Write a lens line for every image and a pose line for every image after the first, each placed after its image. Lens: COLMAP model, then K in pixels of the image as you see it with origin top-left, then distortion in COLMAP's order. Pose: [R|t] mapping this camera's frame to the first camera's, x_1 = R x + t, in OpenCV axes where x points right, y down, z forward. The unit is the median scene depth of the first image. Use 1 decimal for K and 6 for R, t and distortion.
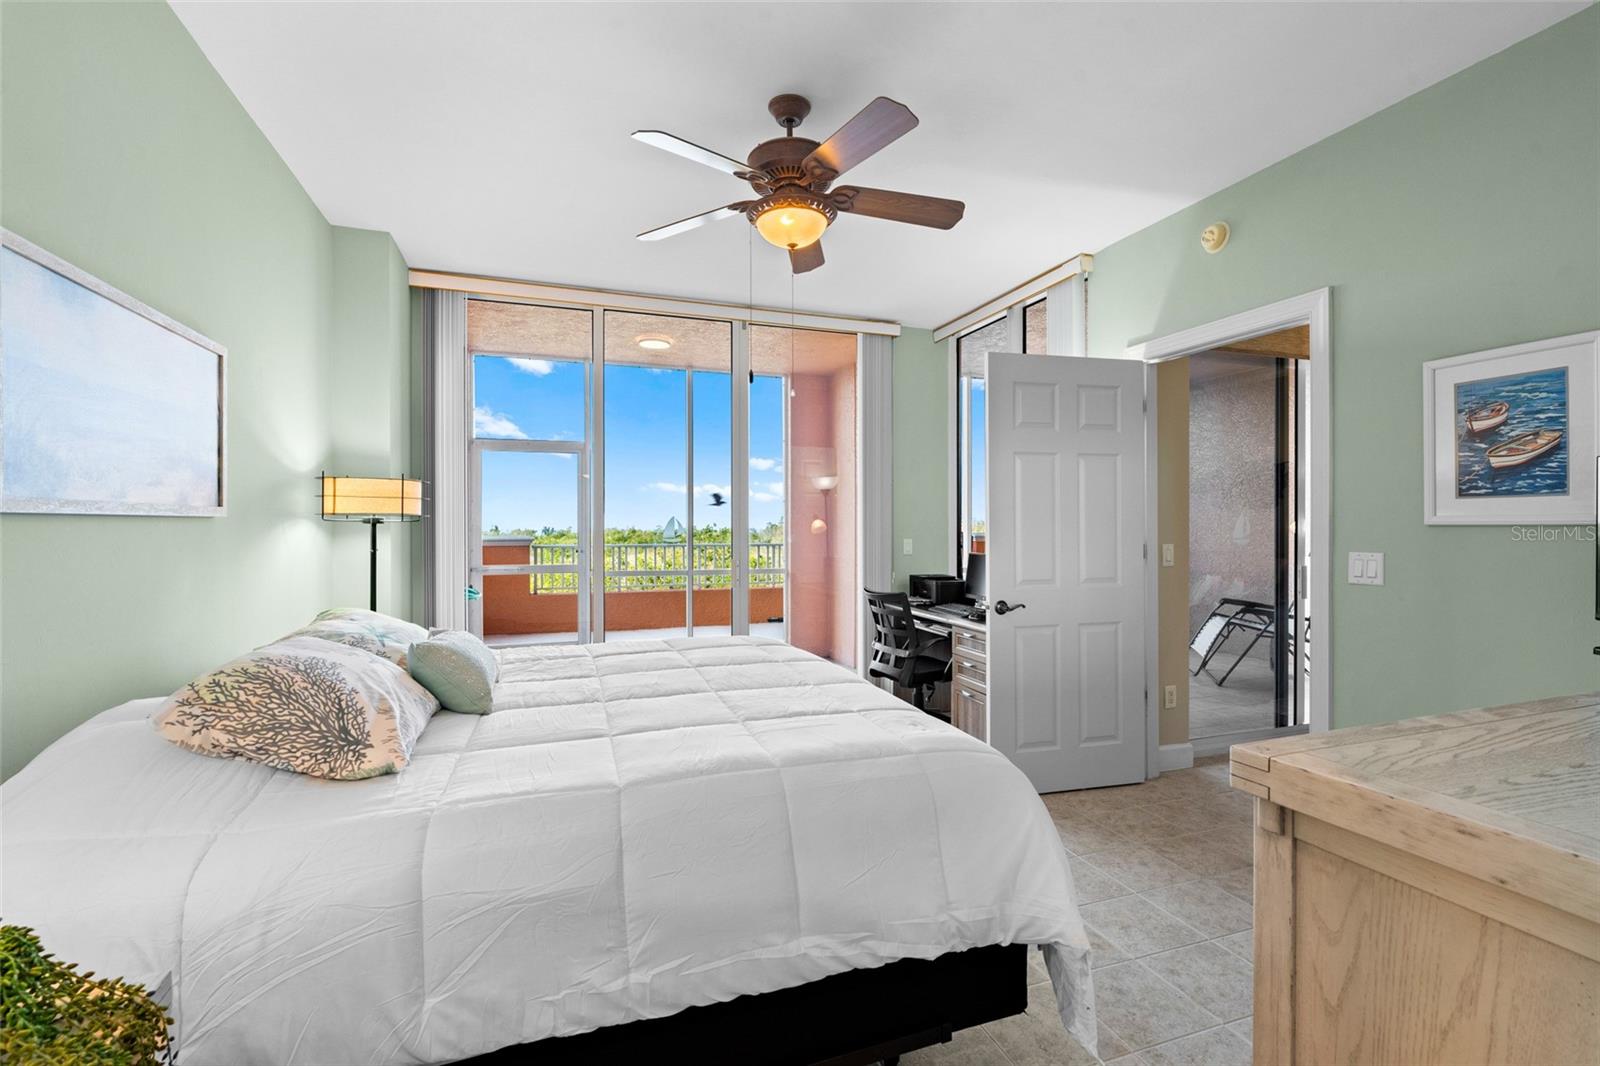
lens RADIAL K [[725.4, 0, 857.2], [0, 725.4, 509.3], [0, 0, 1]] dist [-0.003655, 0.000988]
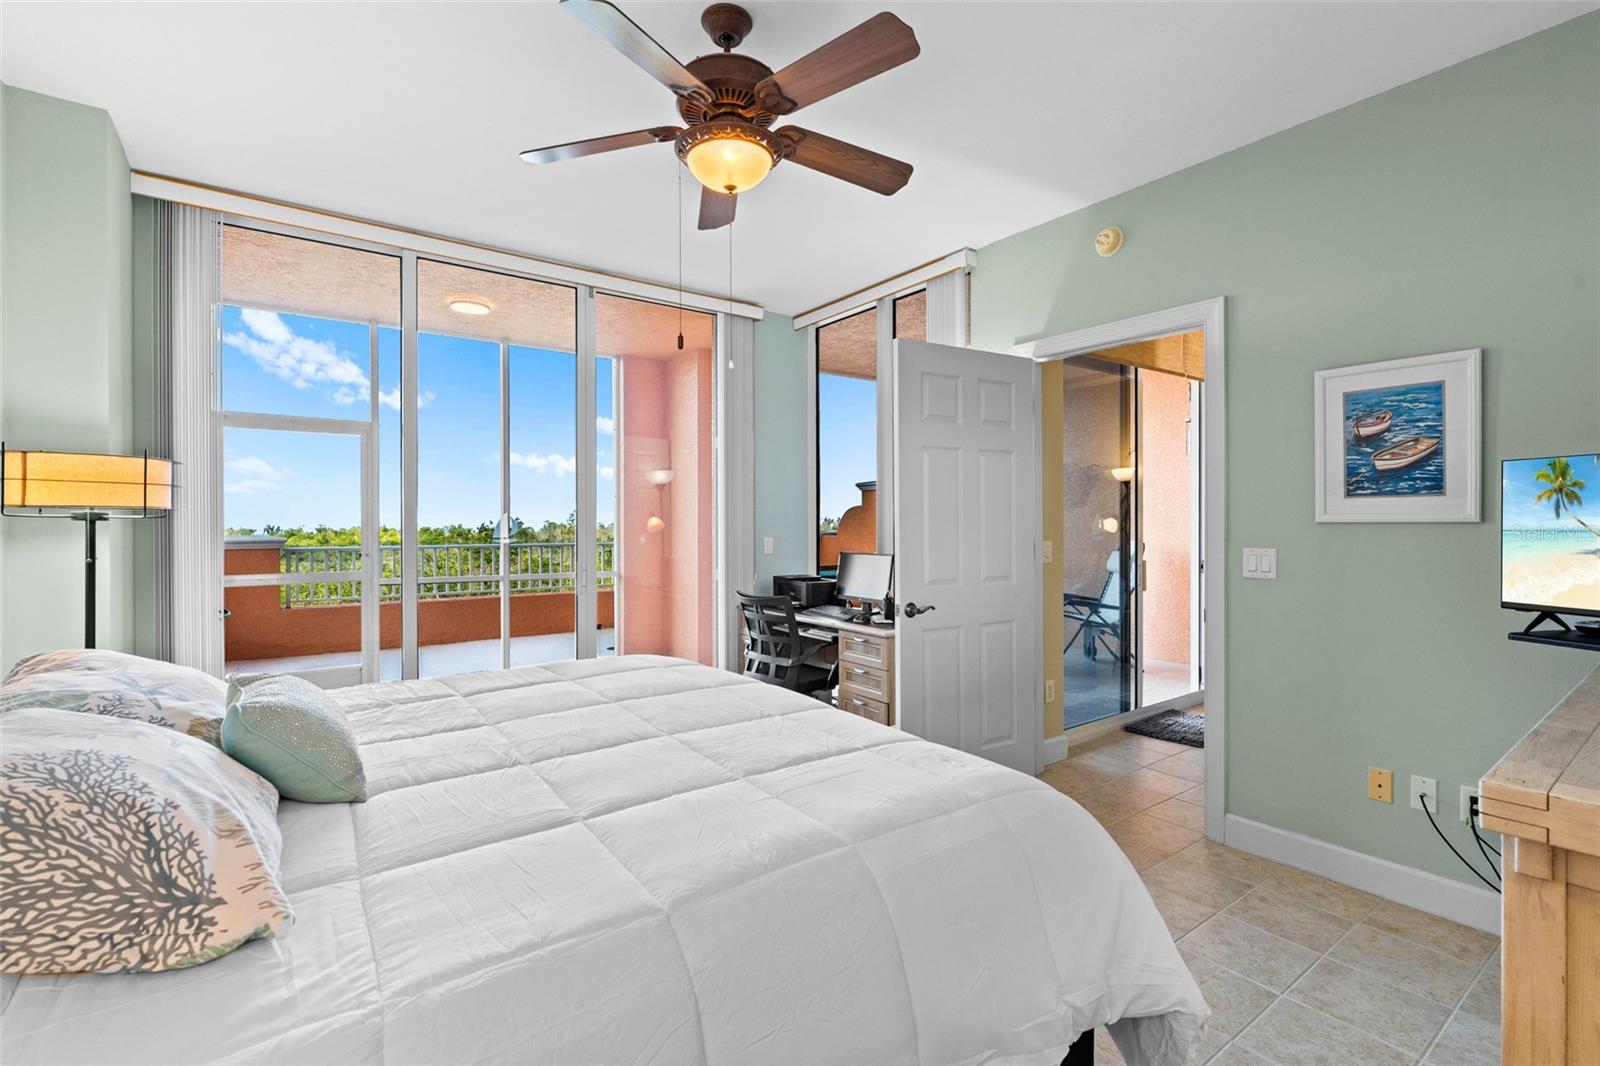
lens RADIAL K [[725.4, 0, 857.2], [0, 725.4, 509.3], [0, 0, 1]] dist [-0.003655, 0.000988]
pose [[0.961868, 0.004797, 0.273471, -0.167876], [-0.005646, 0.999981, 0.002317, 0.003448], [-0.273455, -0.003773, 0.961878, 0.148861]]
